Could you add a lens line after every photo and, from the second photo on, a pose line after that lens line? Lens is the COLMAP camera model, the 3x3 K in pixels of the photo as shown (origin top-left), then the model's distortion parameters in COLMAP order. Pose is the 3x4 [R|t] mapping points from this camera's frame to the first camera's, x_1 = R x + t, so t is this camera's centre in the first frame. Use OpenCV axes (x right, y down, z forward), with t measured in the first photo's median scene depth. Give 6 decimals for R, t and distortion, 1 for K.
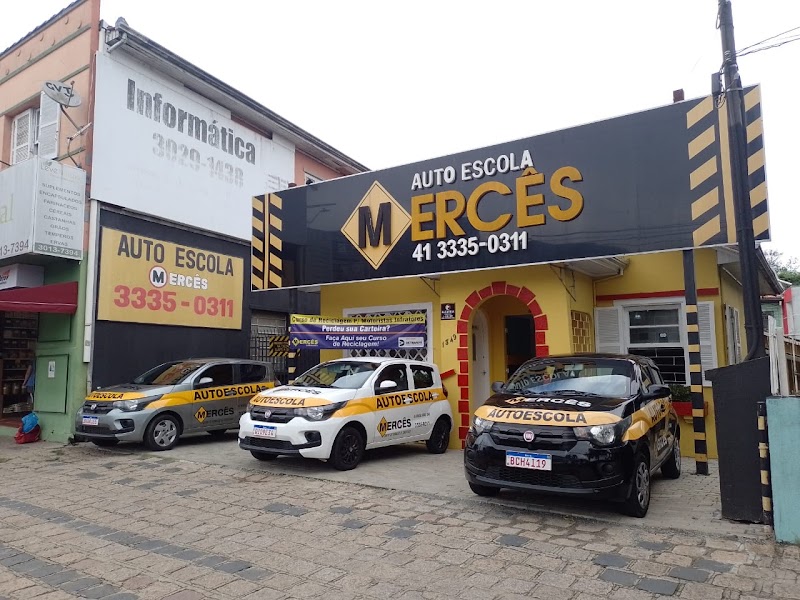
lens RADIAL K [[588.6, 0, 398.7], [0, 588.6, 297.4], [0, 0, 1]] dist [0.054694, -0.010954]
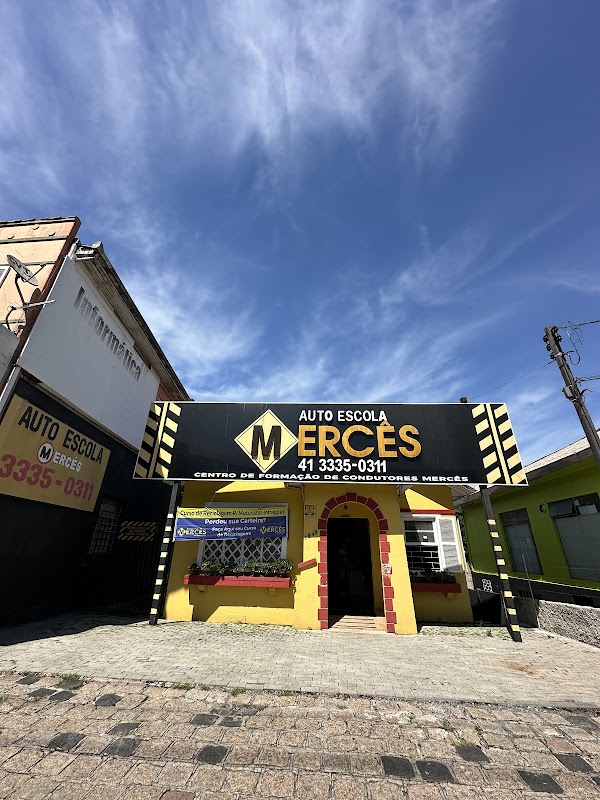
lens RADIAL K [[319.0, 0, 298.0], [0, 319.0, 404.0], [0, 0, 1]] dist [-0.000485, -0.000462]
pose [[0.866327, 0.233052, 0.441773, -0.321775], [-0.085490, 0.940606, -0.328559, 0.034323], [-0.492106, 0.246873, 0.834796, 0.326723]]
